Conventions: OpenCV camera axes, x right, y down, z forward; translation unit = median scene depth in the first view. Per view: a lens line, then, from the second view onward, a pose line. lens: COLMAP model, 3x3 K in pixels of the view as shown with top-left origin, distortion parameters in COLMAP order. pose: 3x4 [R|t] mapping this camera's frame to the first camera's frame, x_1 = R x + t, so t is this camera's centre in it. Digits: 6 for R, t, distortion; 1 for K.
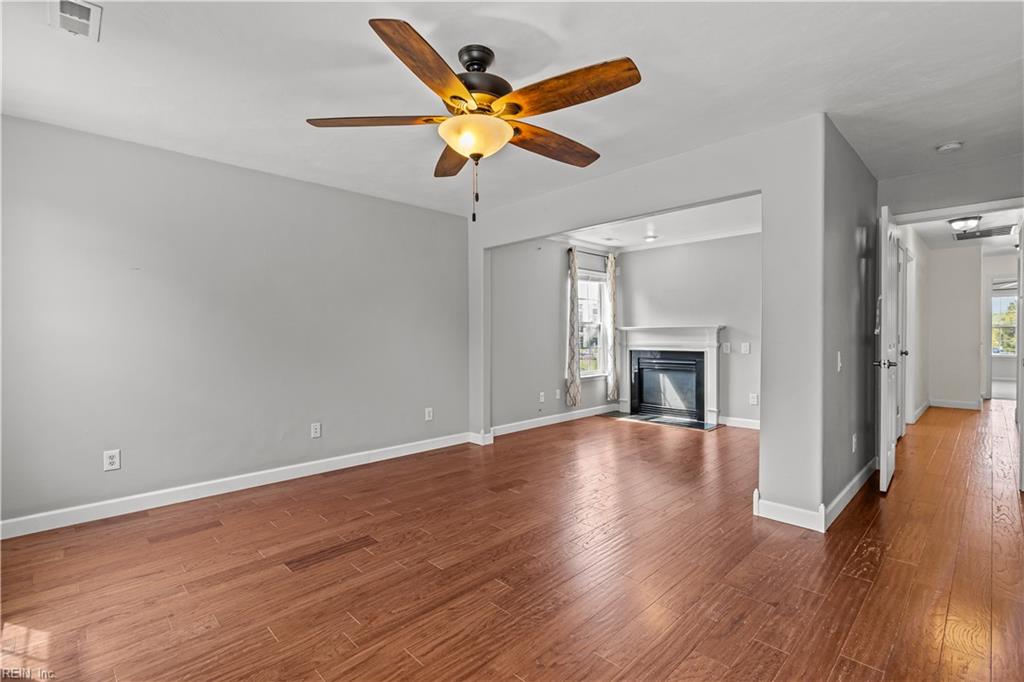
lens RADIAL K [[474.2, 0, 511.6], [0, 474.2, 341.3], [0, 0, 1]] dist [0.005267, 0.000654]
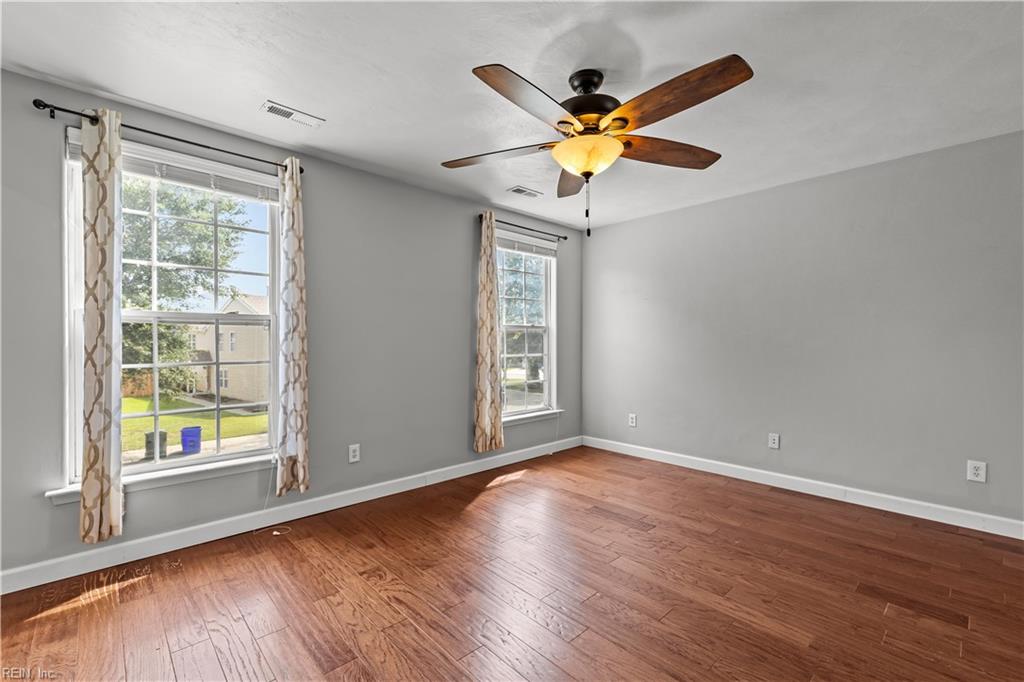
lens RADIAL K [[440.2, 0, 510.6], [0, 440.2, 344.5], [0, 0, 1]] dist [-0.000103, 0.000030]
pose [[-0.025753, 0.009761, -0.999621, 0.502182], [-0.017586, 0.999793, 0.010216, -0.010789], [0.999514, 0.017843, -0.025576, 0.477812]]
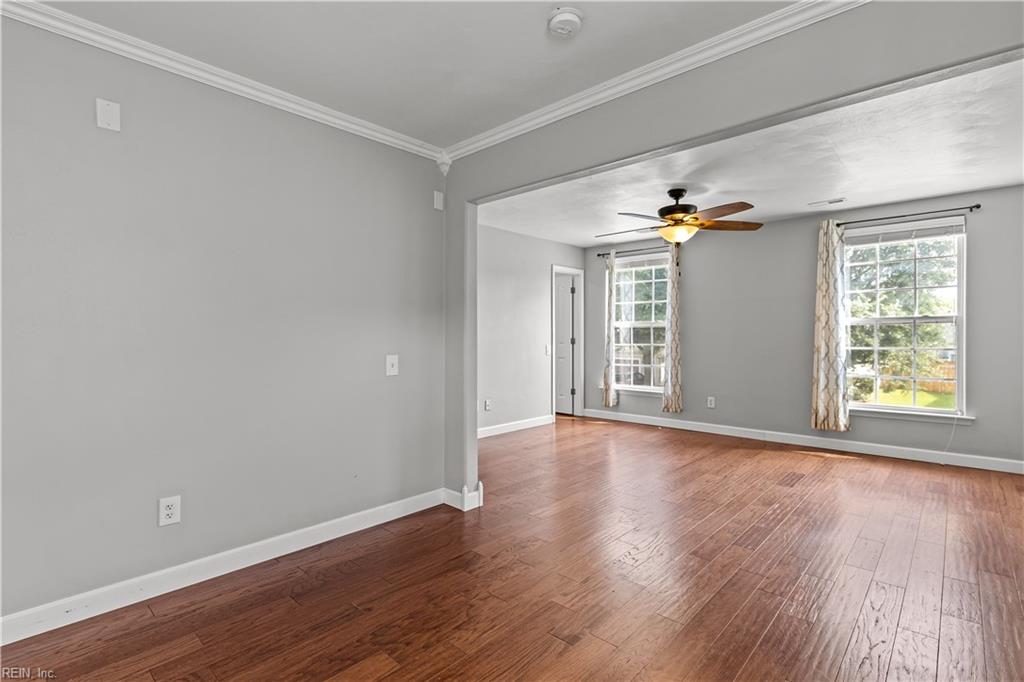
lens RADIAL K [[480.9, 0, 515.5], [0, 480.9, 334.7], [0, 0, 1]] dist [0.000665, -0.000016]
pose [[-0.998058, 0.004869, -0.062099, 0.385294], [0.003946, 0.999880, 0.014980, -0.027891], [0.062165, 0.014706, -0.997958, 1.599463]]
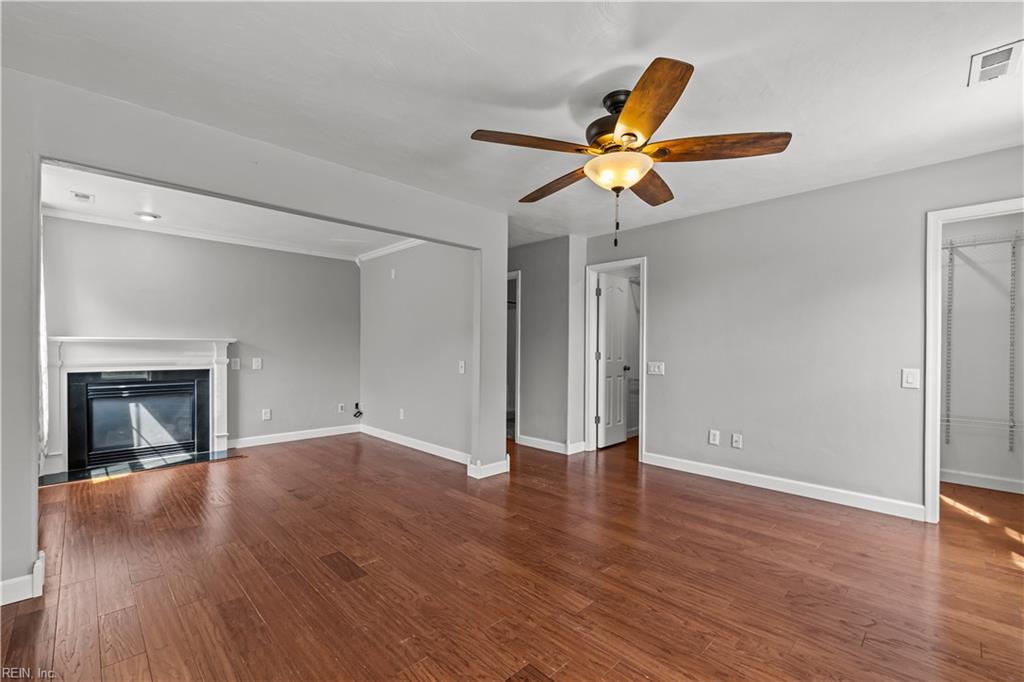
lens RADIAL K [[440.2, 0, 516.8], [0, 440.2, 347.7], [0, 0, 1]] dist [-0.000103, 0.000030]
pose [[-0.014669, 0.010220, 0.999840, -0.604604], [0.010570, 0.999893, -0.010066, -0.005267], [-0.999837, 0.010421, -0.014775, 0.692713]]
